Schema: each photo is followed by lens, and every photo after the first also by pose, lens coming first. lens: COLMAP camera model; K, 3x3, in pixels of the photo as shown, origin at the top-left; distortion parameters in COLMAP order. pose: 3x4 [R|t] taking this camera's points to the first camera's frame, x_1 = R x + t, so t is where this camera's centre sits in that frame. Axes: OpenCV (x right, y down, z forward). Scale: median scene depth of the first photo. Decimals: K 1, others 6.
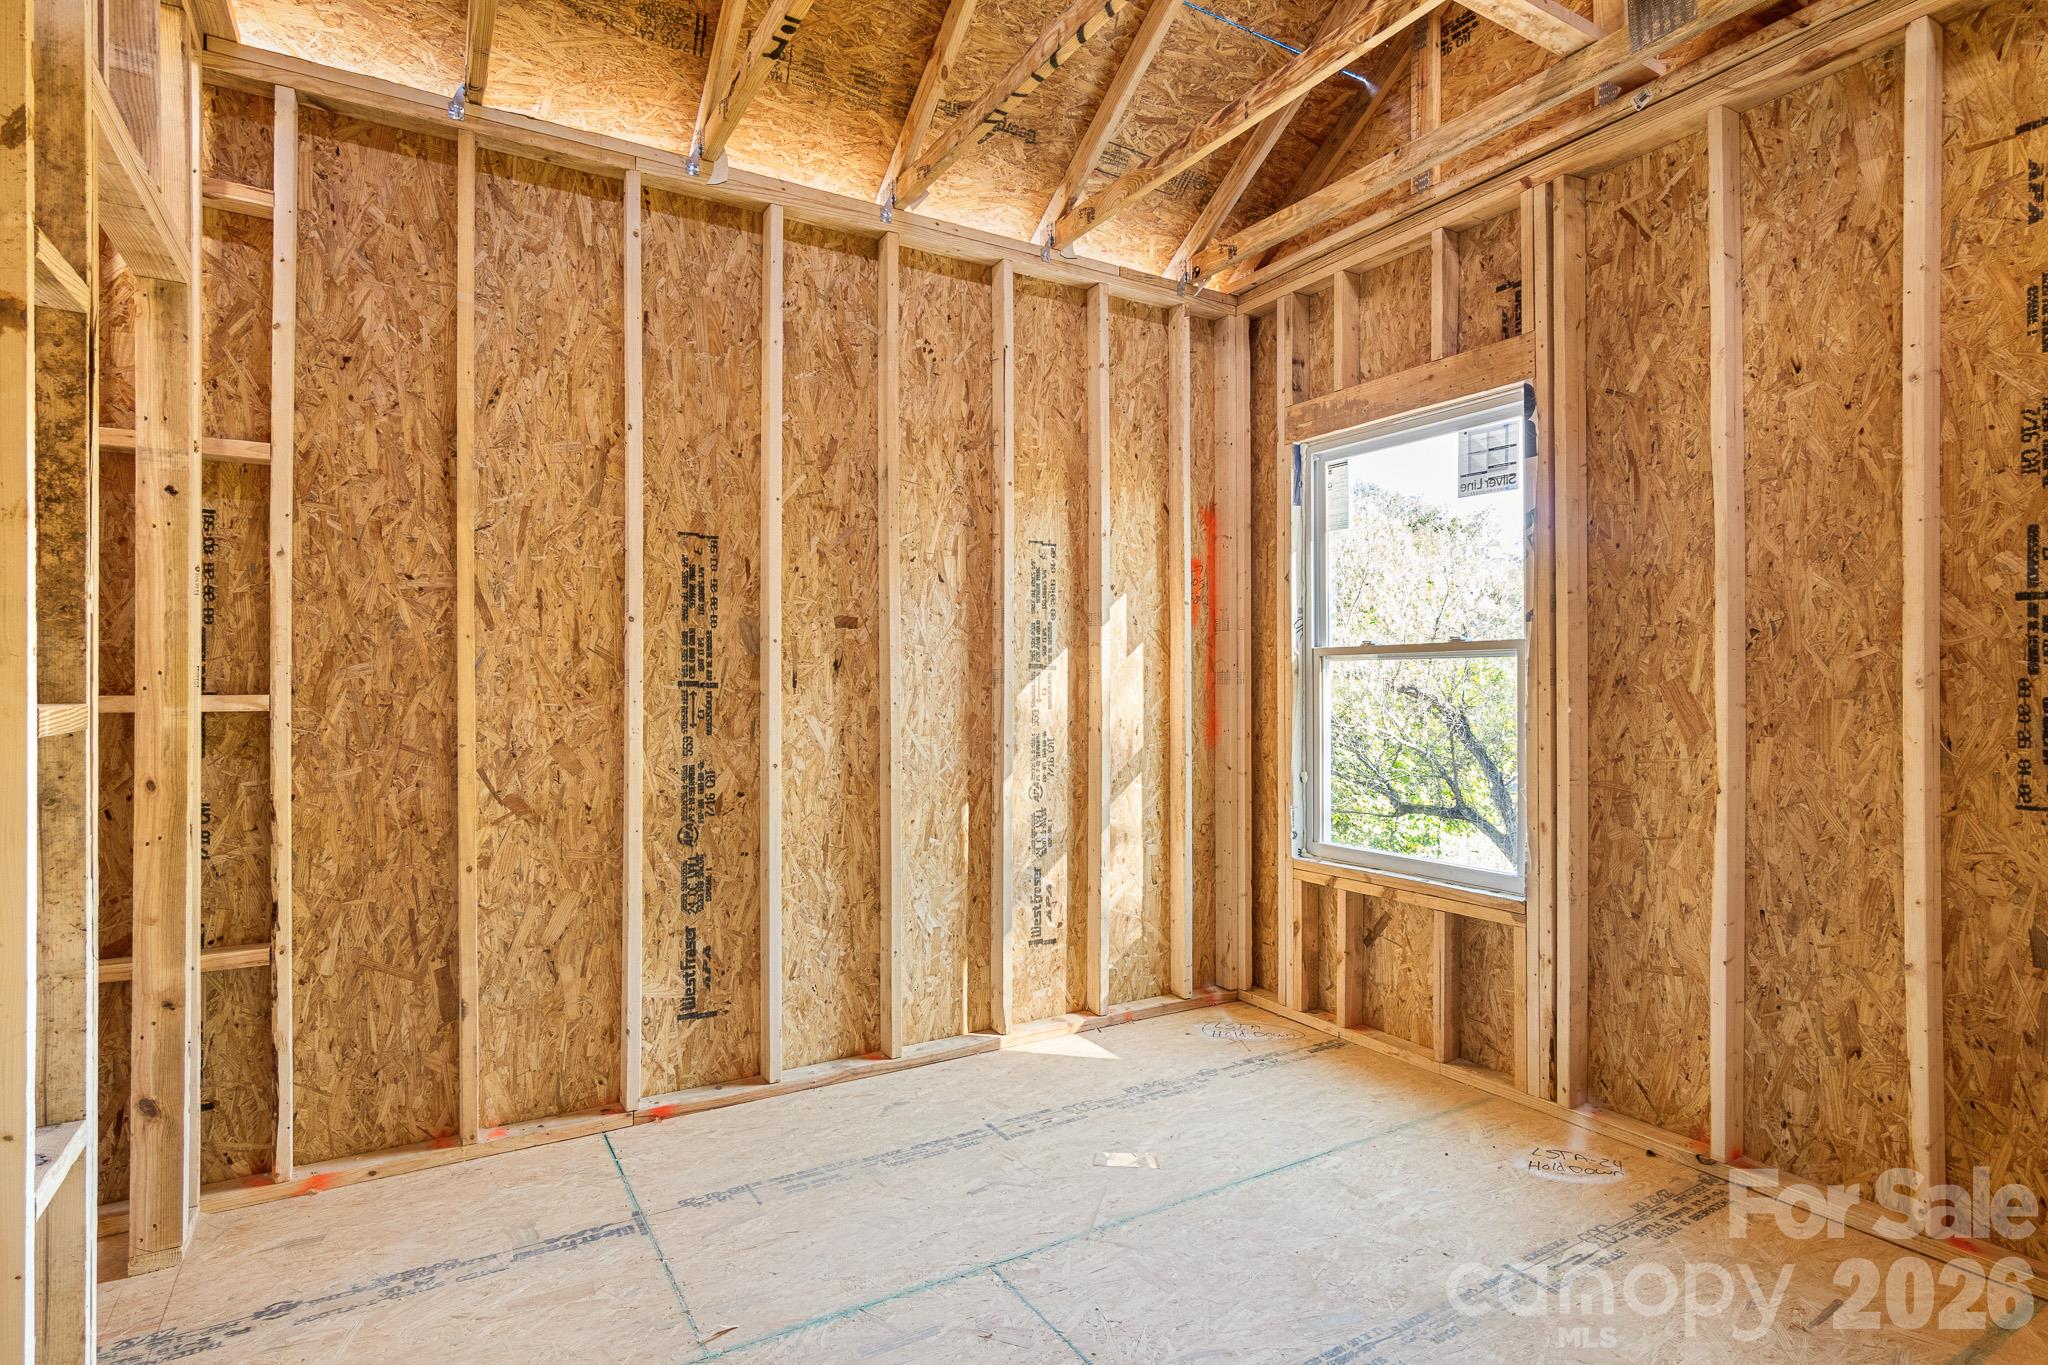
lens RADIAL K [[1062.4, 0, 1015.1], [0, 1062.4, 678.2], [0, 0, 1]] dist [-0.001495, 0.002204]
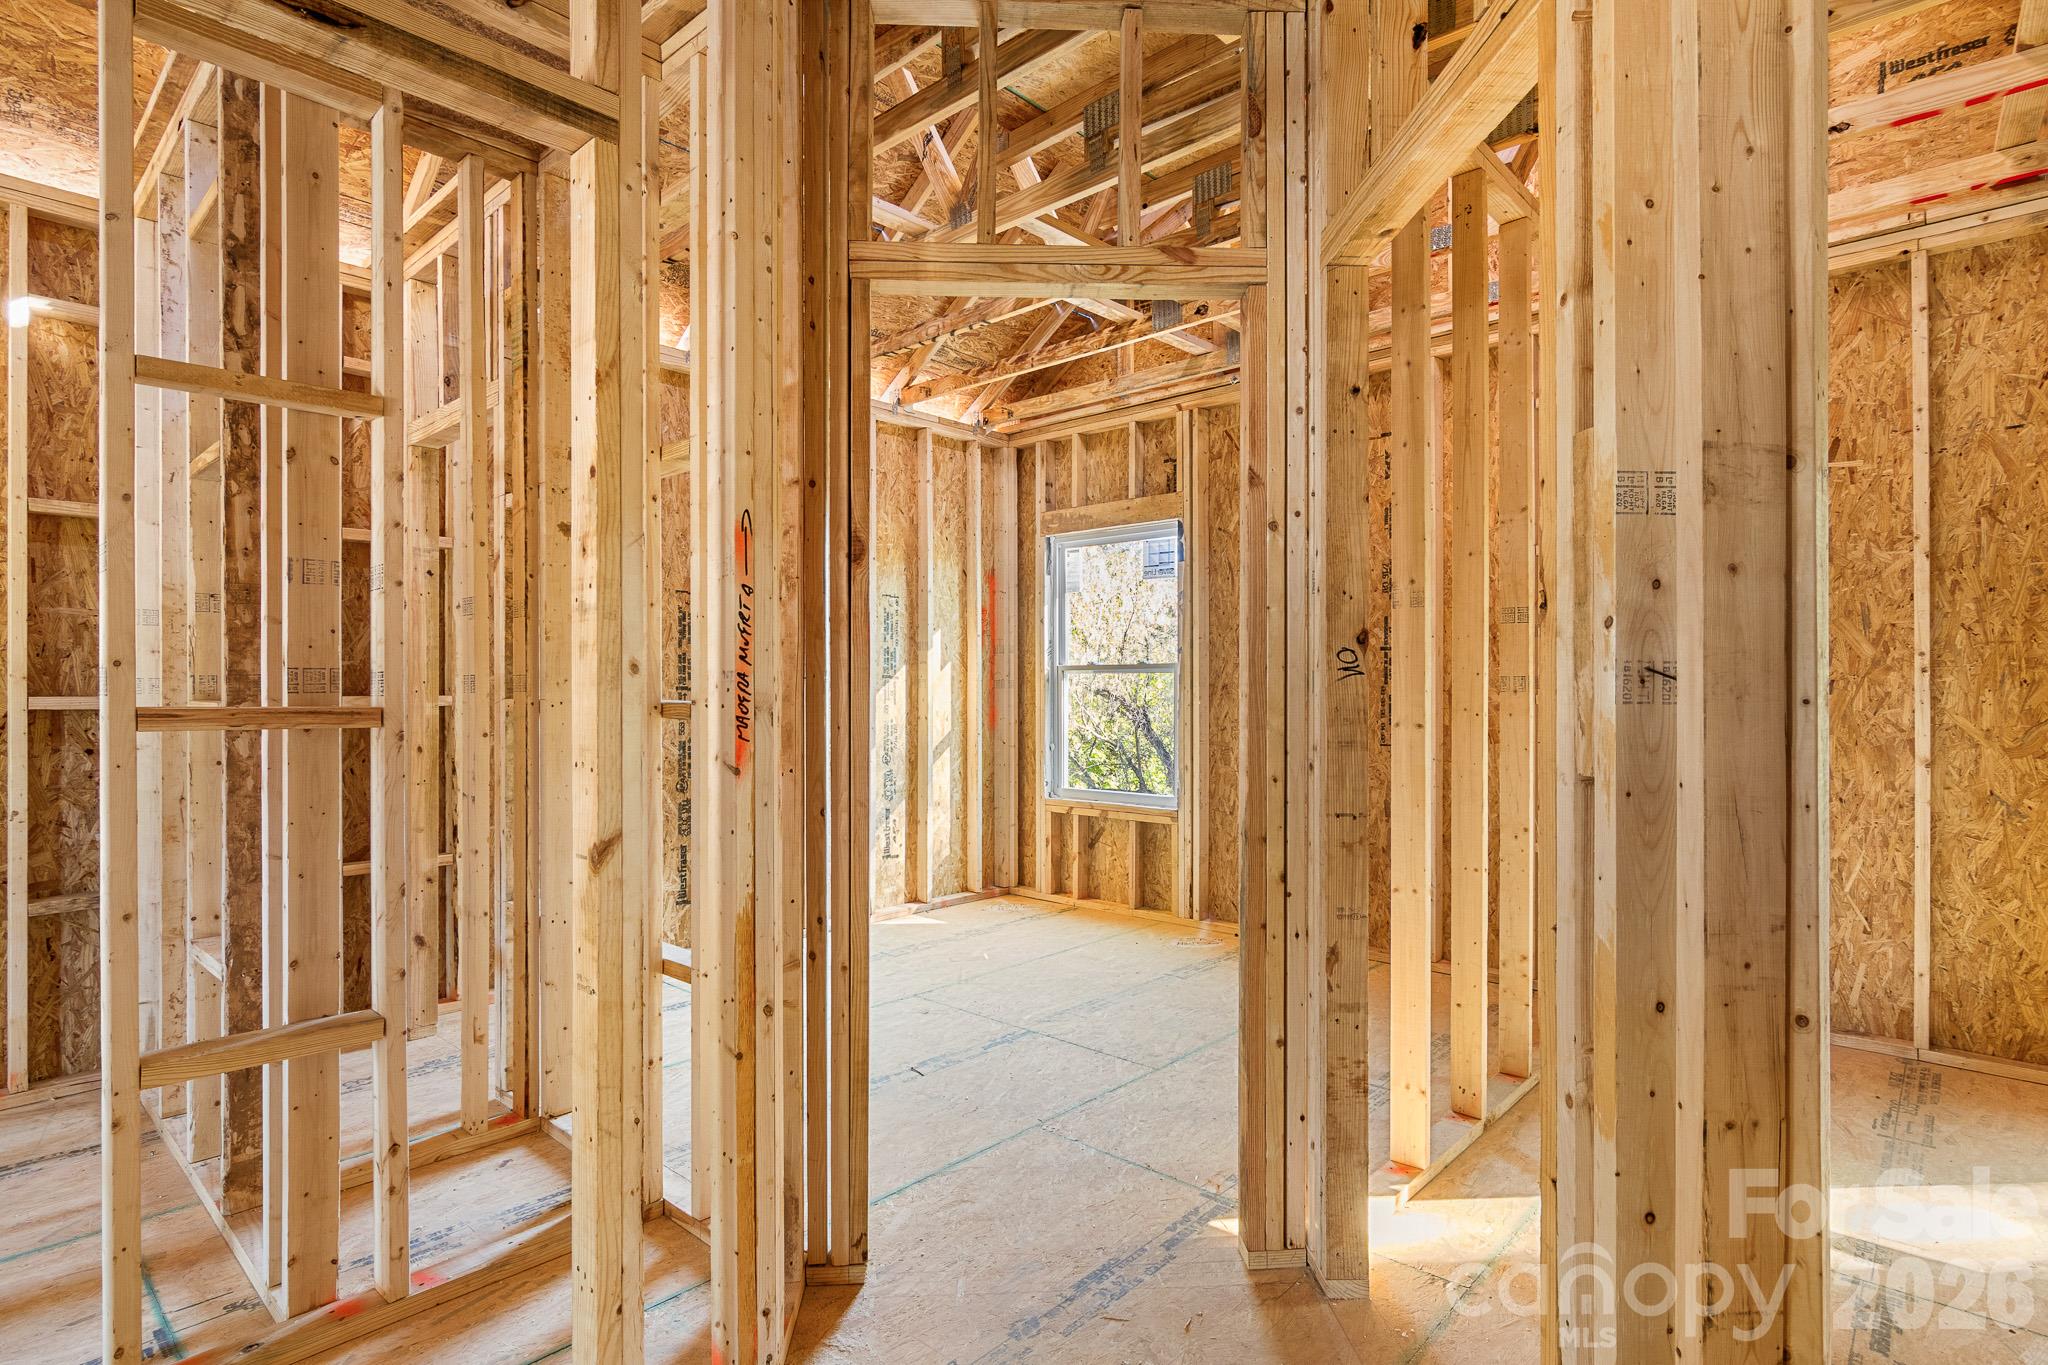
lens RADIAL K [[1062.4, 0, 1027.3], [0, 1062.4, 685.4], [0, 0, 1]] dist [-0.001495, 0.002204]
pose [[0.958620, 0.000727, 0.284688, -0.220899], [-0.001919, 0.999991, 0.003909, -0.005035], [-0.284683, -0.004293, 0.958612, -0.522043]]
